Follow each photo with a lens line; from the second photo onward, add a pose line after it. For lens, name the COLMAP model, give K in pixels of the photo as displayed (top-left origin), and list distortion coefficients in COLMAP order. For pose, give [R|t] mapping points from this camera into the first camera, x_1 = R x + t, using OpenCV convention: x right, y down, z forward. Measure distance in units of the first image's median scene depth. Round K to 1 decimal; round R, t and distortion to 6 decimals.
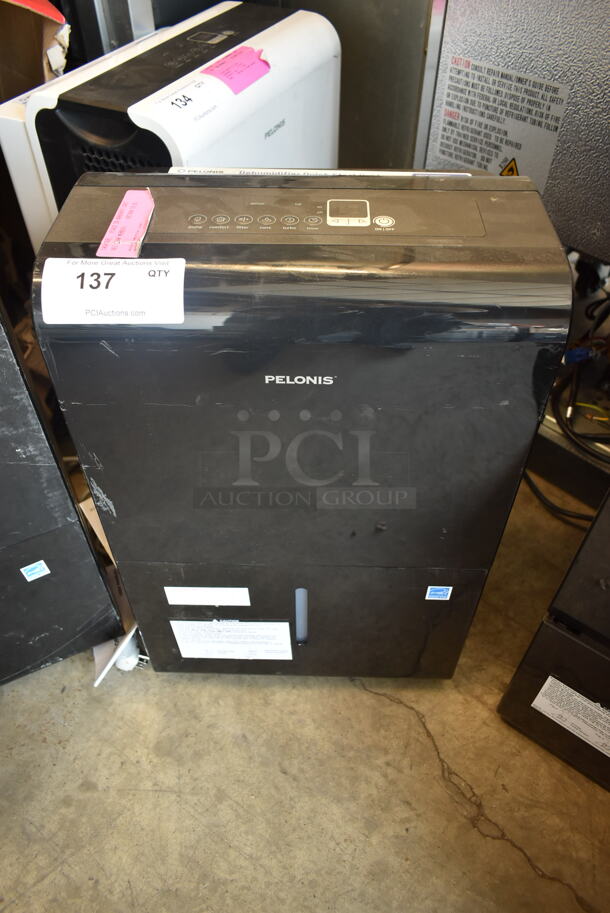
lens RADIAL K [[680.3, 0, 305.0], [0, 680.3, 456.5], [0, 0, 1]] dist [-0.015709, -0.004591]
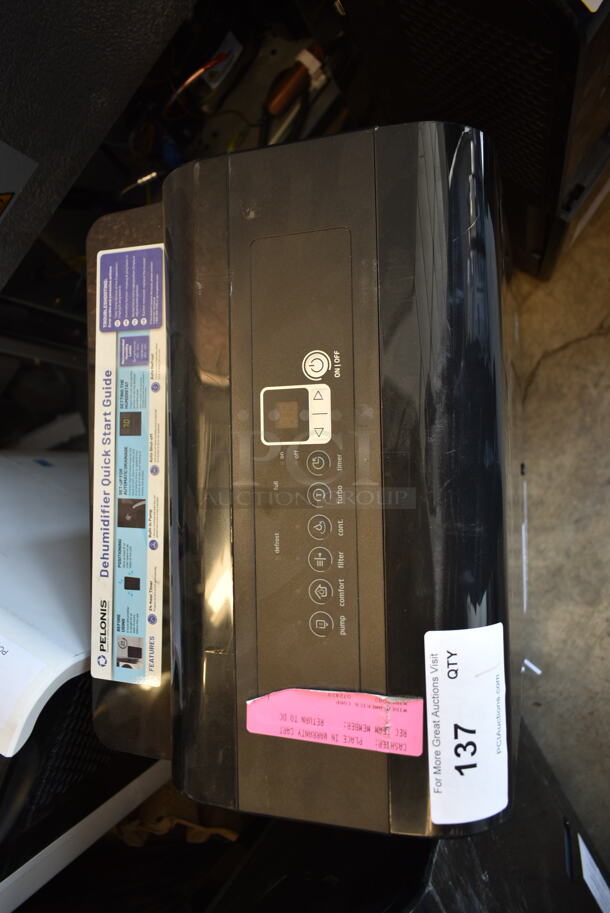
lens RADIAL K [[680.3, 0, 305.0], [0, 680.3, 456.5], [0, 0, 1]] dist [-0.015709, -0.004591]
pose [[-0.045549, -0.998509, 0.030089, -0.001356], [0.912866, -0.029372, 0.407201, -0.409270], [-0.405710, 0.046015, 0.912843, 0.216270]]
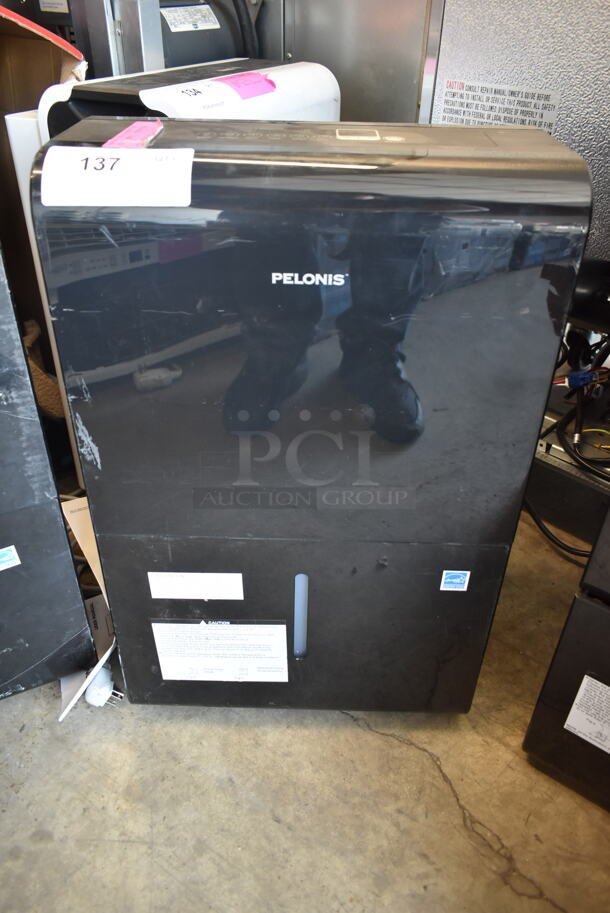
lens RADIAL K [[685.4, 0, 305.0], [0, 685.4, 456.5], [0, 0, 1]] dist [-0.016147, -0.001193]
pose [[0.999775, 0.012201, 0.017365, -0.016228], [-0.008284, 0.977671, -0.209980, 0.201411], [-0.019539, 0.209789, 0.977551, 0.074591]]
